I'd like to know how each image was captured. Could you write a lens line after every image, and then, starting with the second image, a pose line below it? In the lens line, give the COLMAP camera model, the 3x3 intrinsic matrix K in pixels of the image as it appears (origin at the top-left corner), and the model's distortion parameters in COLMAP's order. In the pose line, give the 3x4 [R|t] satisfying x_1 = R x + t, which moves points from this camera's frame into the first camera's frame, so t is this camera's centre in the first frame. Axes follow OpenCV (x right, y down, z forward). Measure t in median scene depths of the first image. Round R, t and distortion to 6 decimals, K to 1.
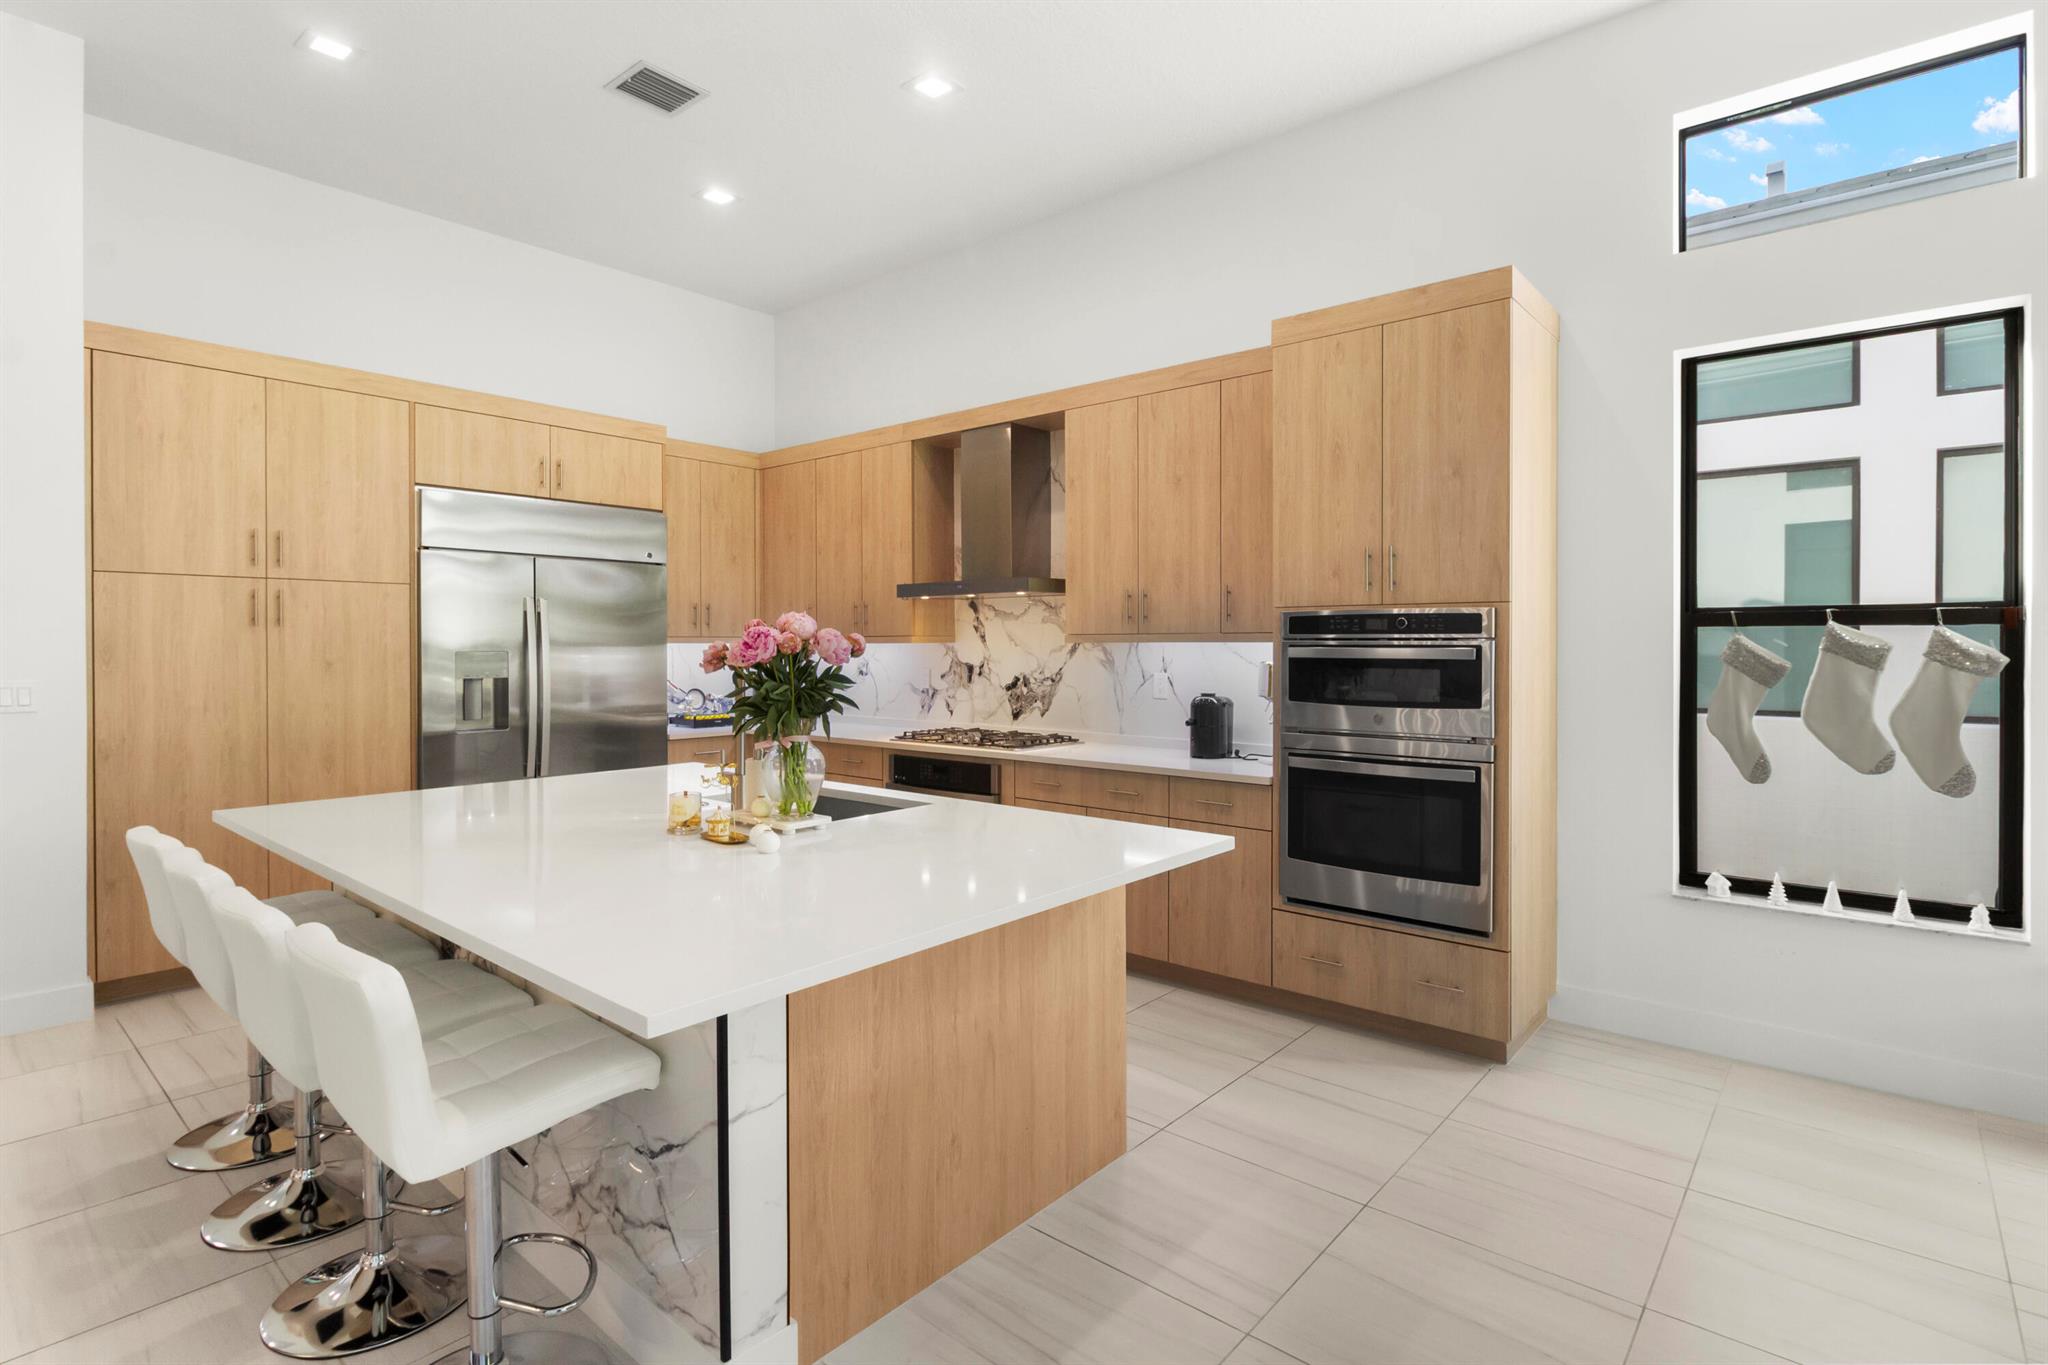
lens RADIAL K [[1003.4, 0, 1041.3], [0, 1003.4, 654.8], [0, 0, 1]] dist [-0.000048, 0.000320]
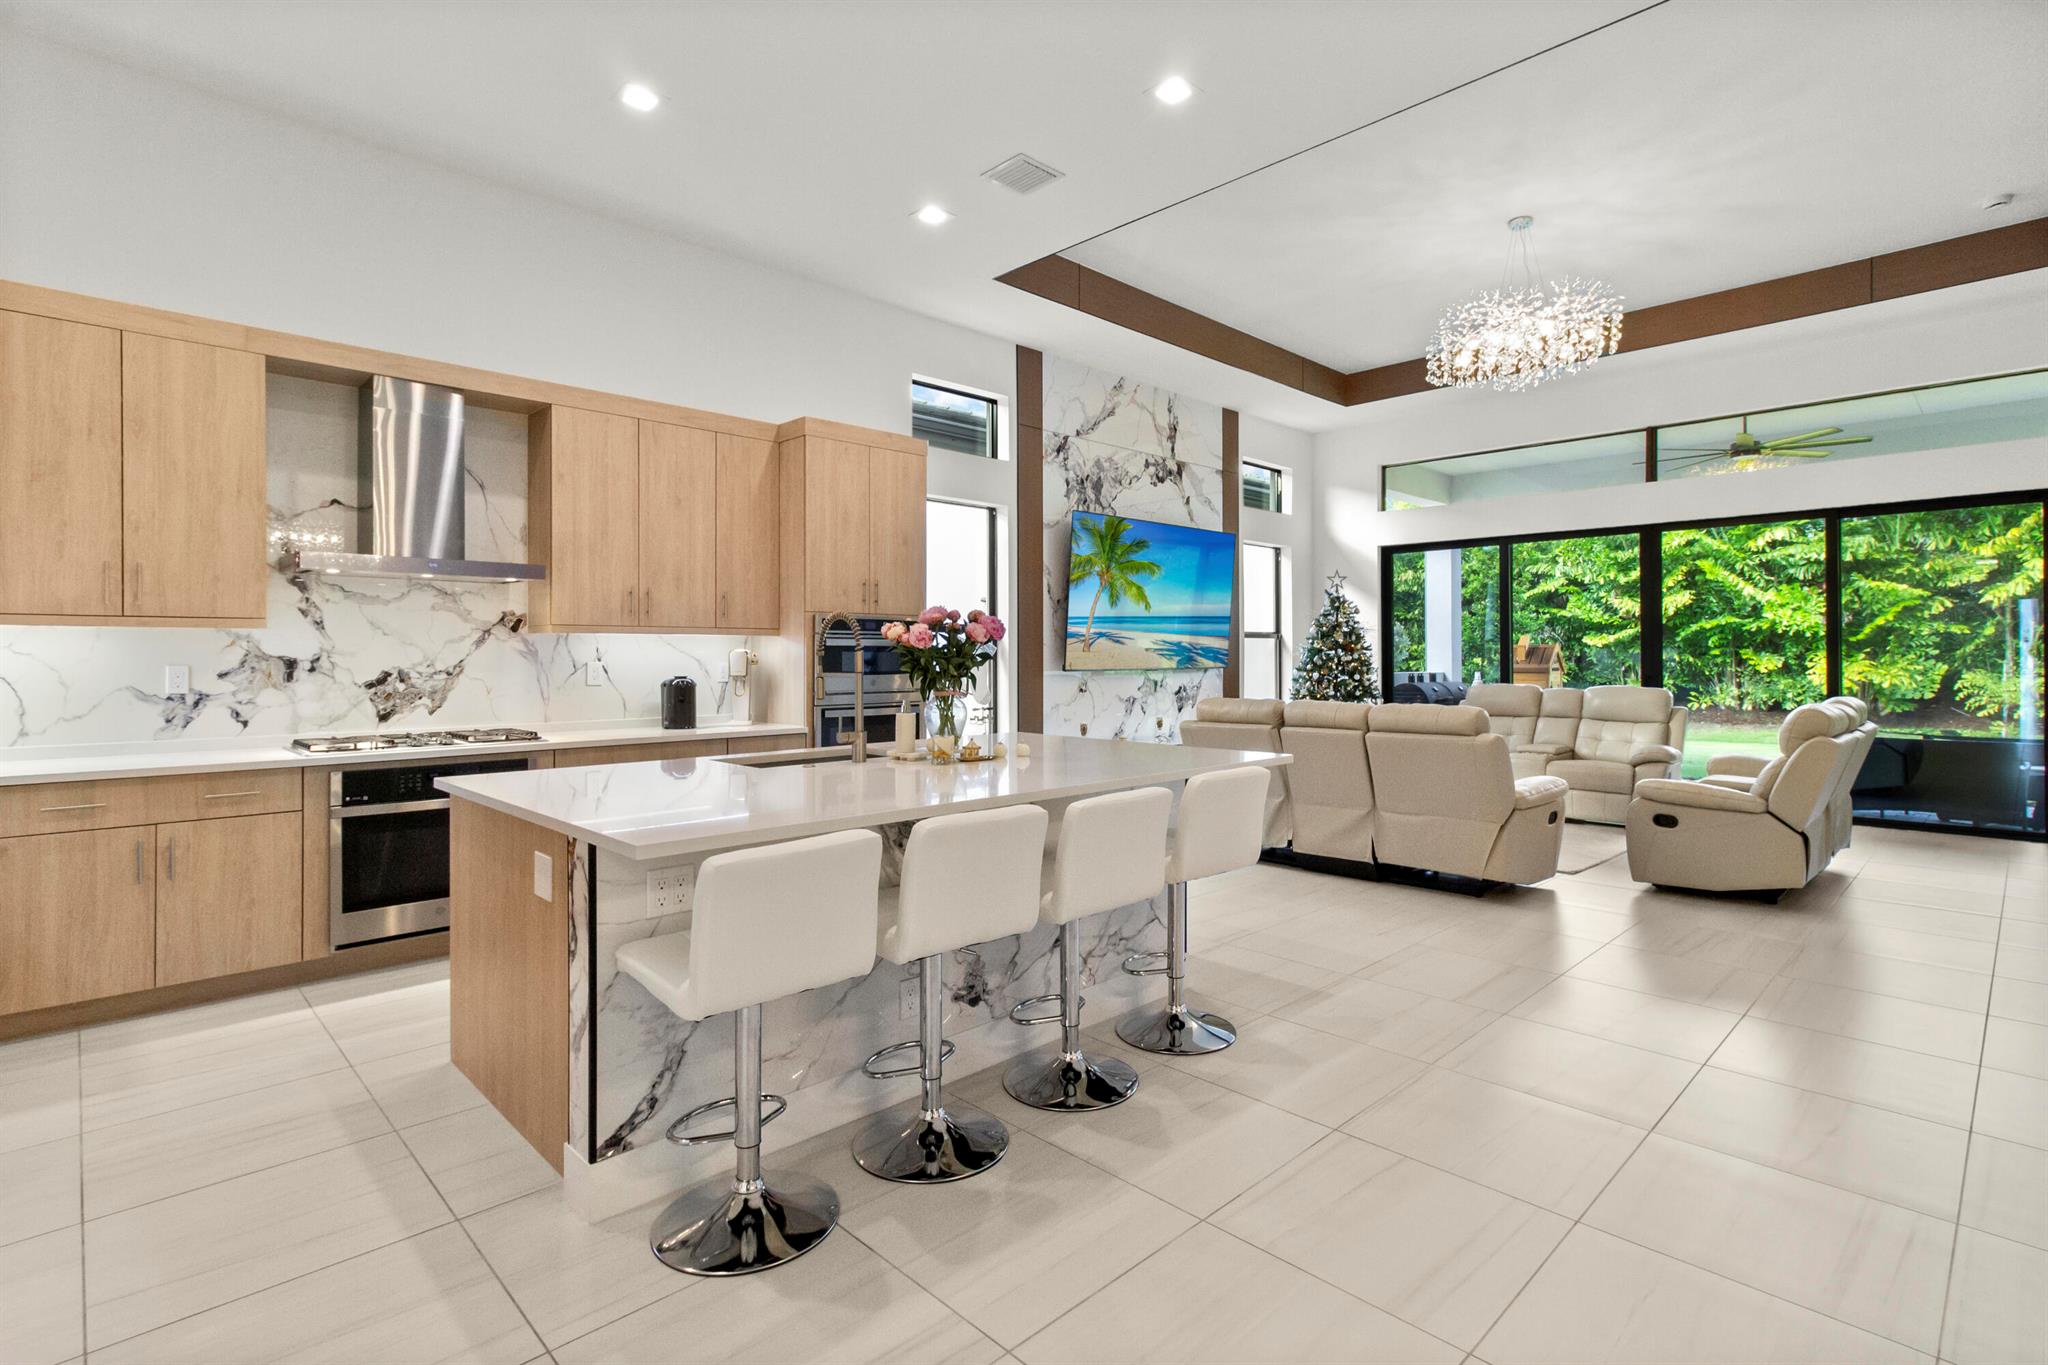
lens RADIAL K [[976.7, 0, 1052.7], [0, 976.7, 664.8], [0, 0, 1]] dist [0.003474, 0.000308]
pose [[0.082887, -0.008419, 0.996523, -0.833512], [0.012840, 0.999890, 0.007379, 0.017890], [-0.996476, 0.012184, 0.082986, 0.376868]]
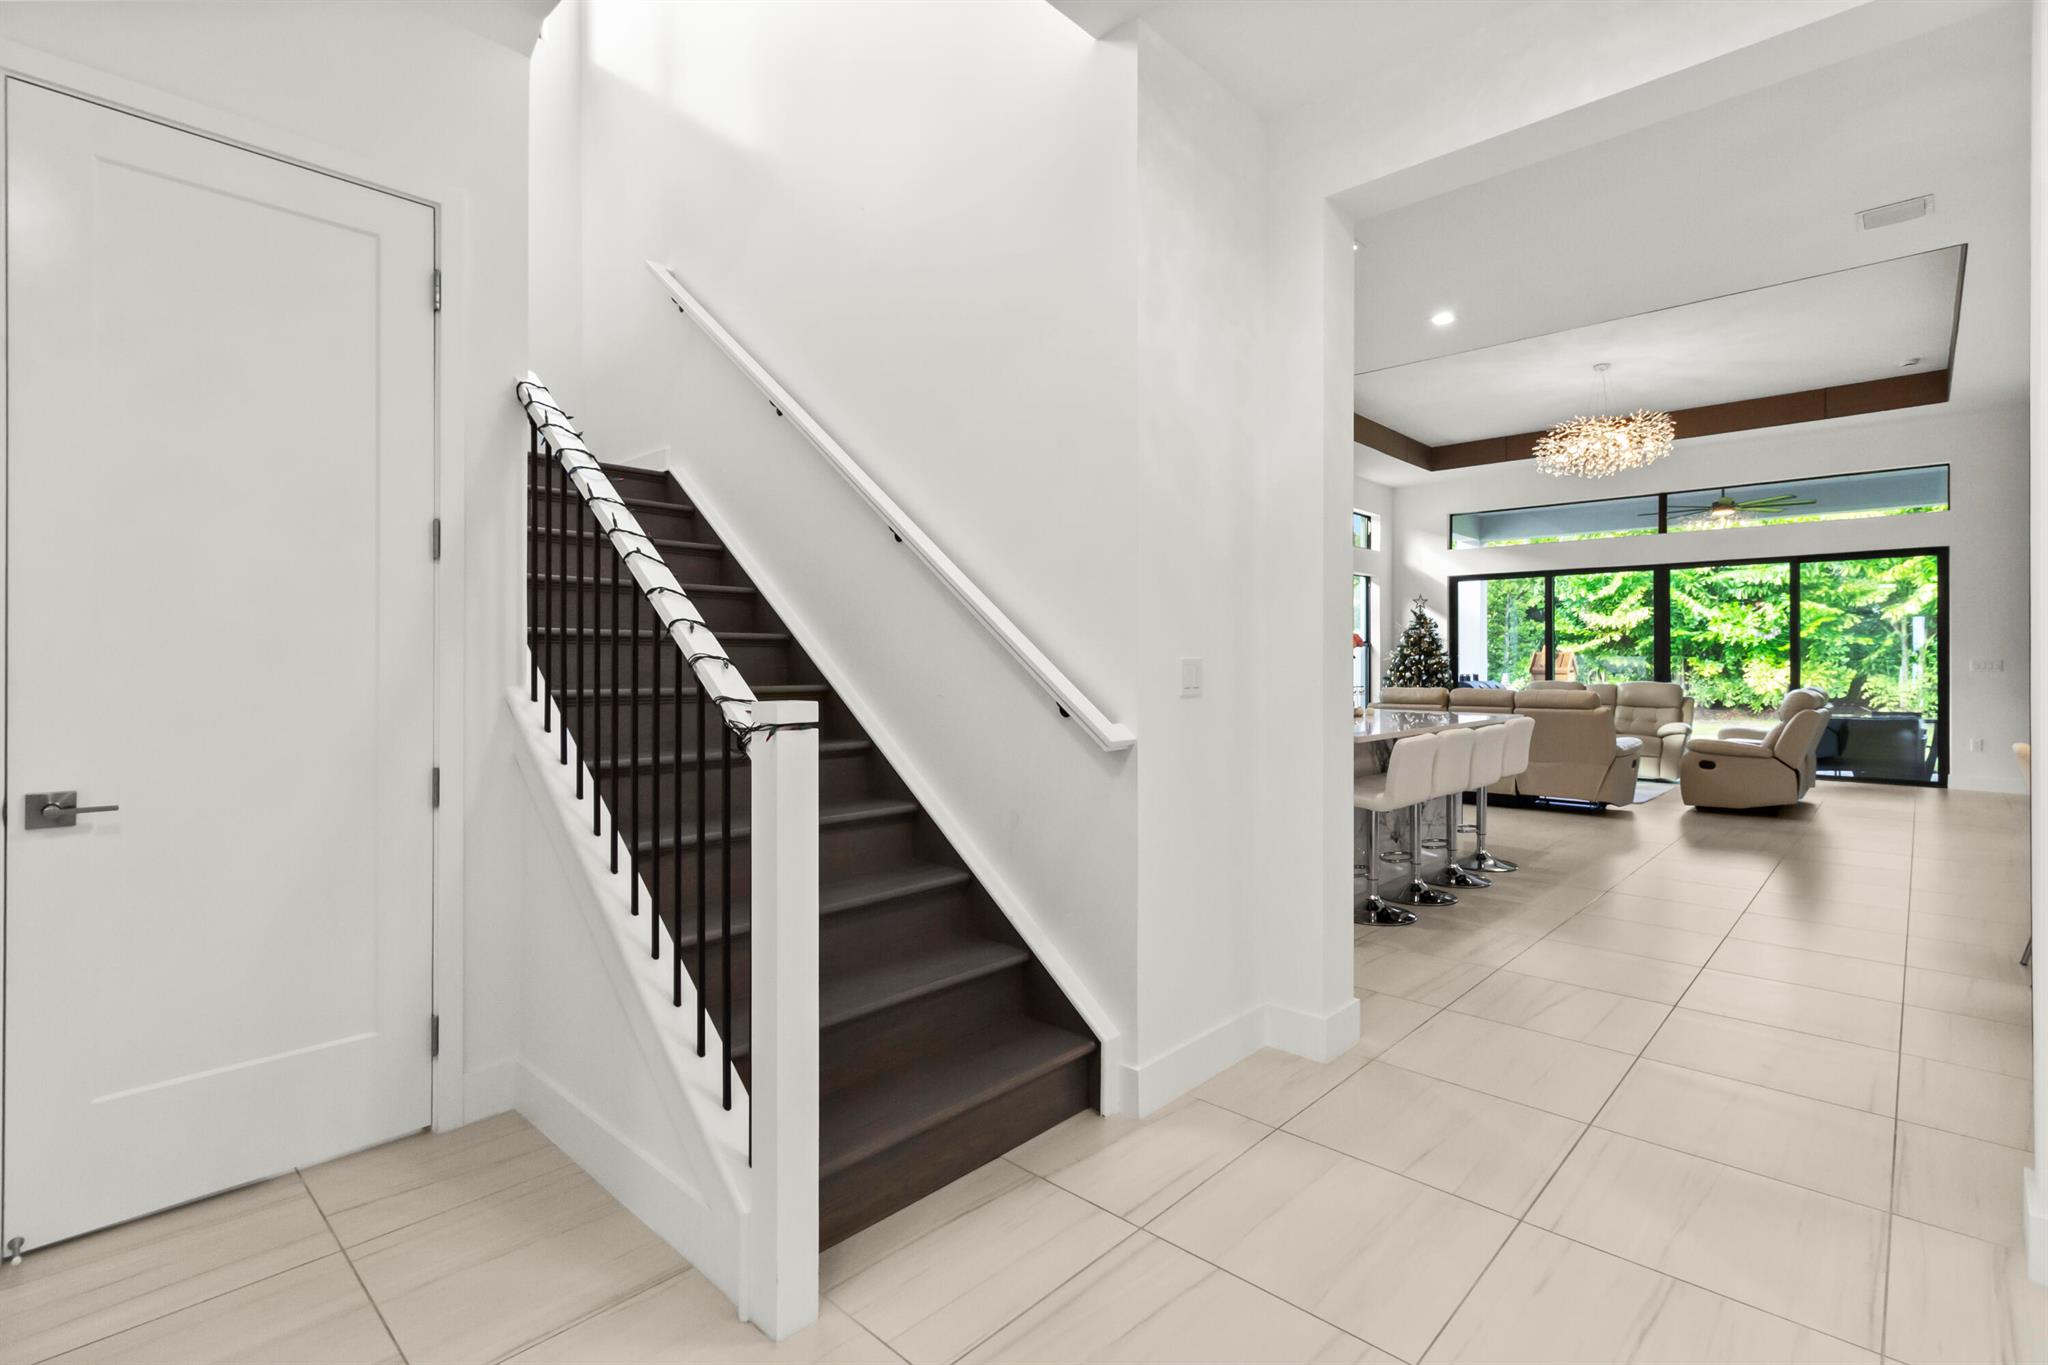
lens RADIAL K [[946.7, 0, 1043.7], [0, 946.7, 671.1], [0, 0, 1]] dist [-0.000121, -0.000117]
pose [[0.043063, -0.009081, 0.999031, -1.327713], [0.009077, 0.999921, 0.008698, 0.020565], [-0.999031, 0.008694, 0.043142, 0.818878]]
